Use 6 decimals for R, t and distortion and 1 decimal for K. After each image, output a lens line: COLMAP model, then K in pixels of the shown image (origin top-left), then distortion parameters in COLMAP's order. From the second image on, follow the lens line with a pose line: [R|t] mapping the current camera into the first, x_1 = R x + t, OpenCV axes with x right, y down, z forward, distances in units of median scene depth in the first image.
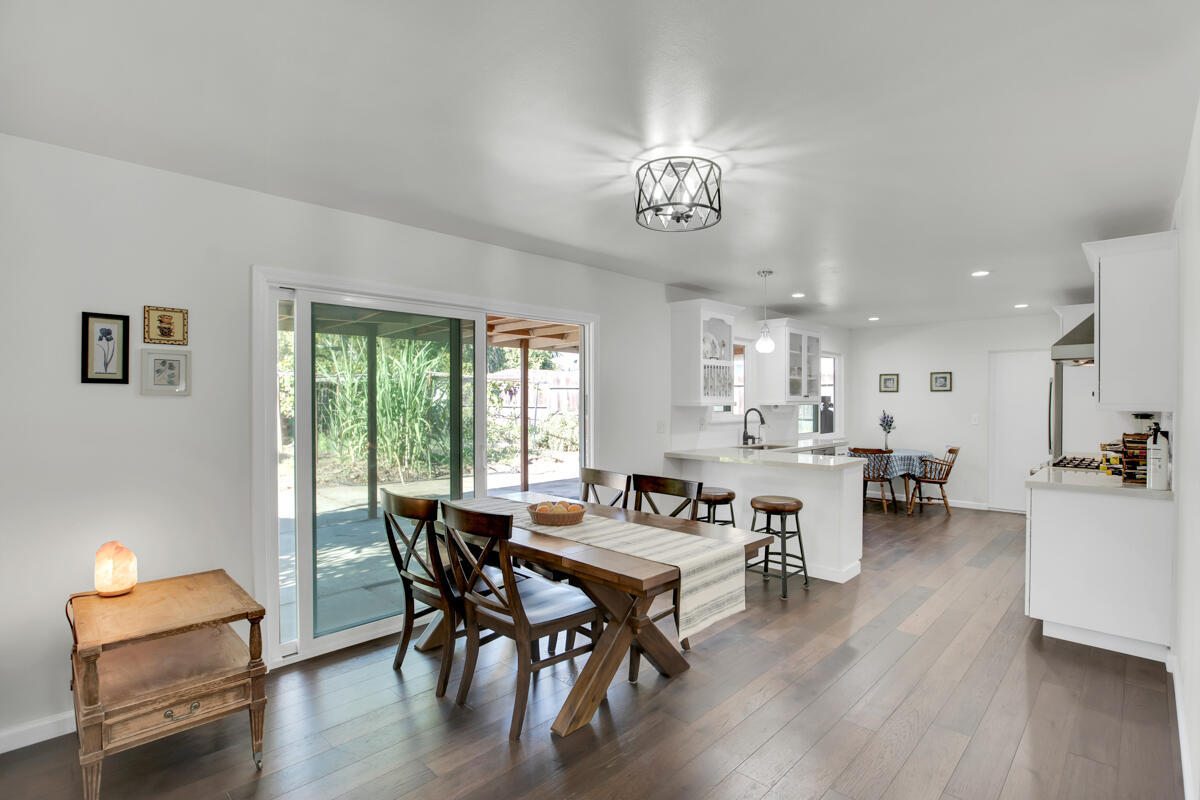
lens RADIAL K [[579.8, 0, 600.0], [0, 579.8, 400.0], [0, 0, 1]] dist [-0.001698, 0.000024]
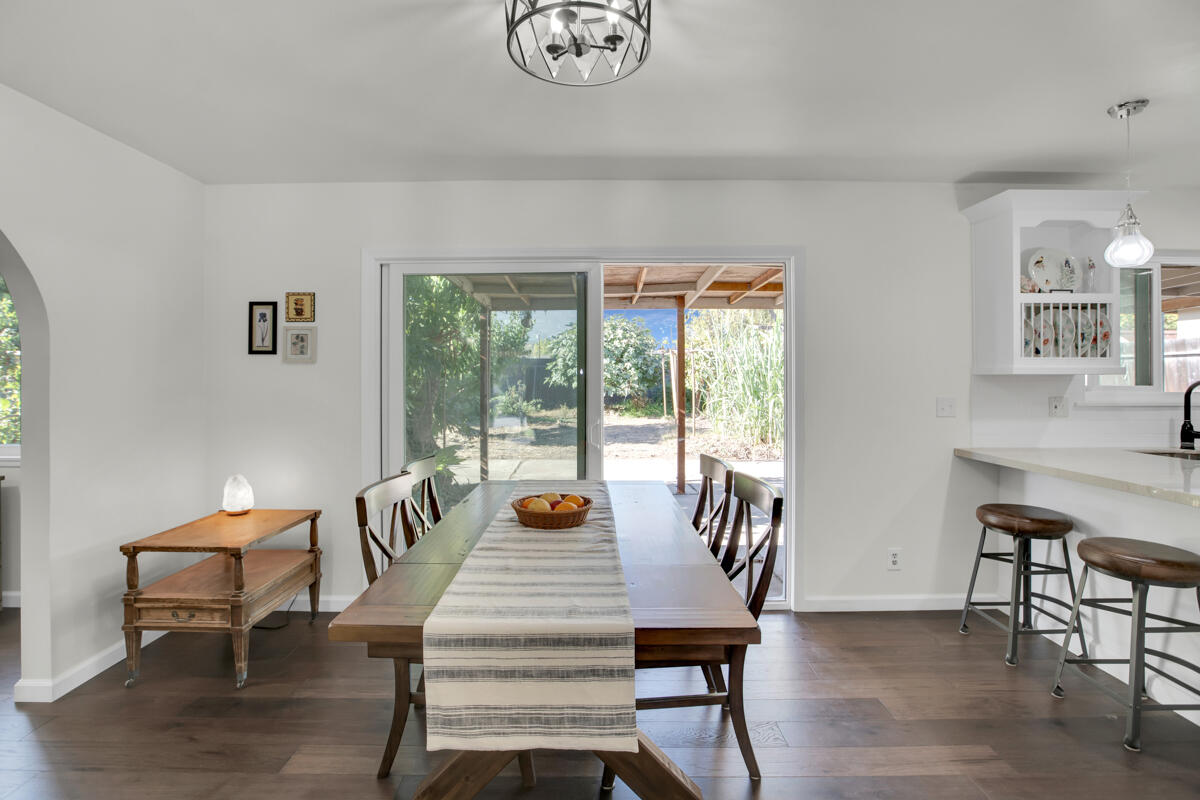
lens RADIAL K [[559.9, 0, 599.7], [0, 559.9, 382.8], [0, 0, 1]] dist [-0.015382, 0.000223]
pose [[0.701721, -0.000335, -0.712452, 0.567318], [0.002780, 0.999994, 0.002268, 0.034578], [0.712447, -0.003572, 0.701717, 0.624757]]
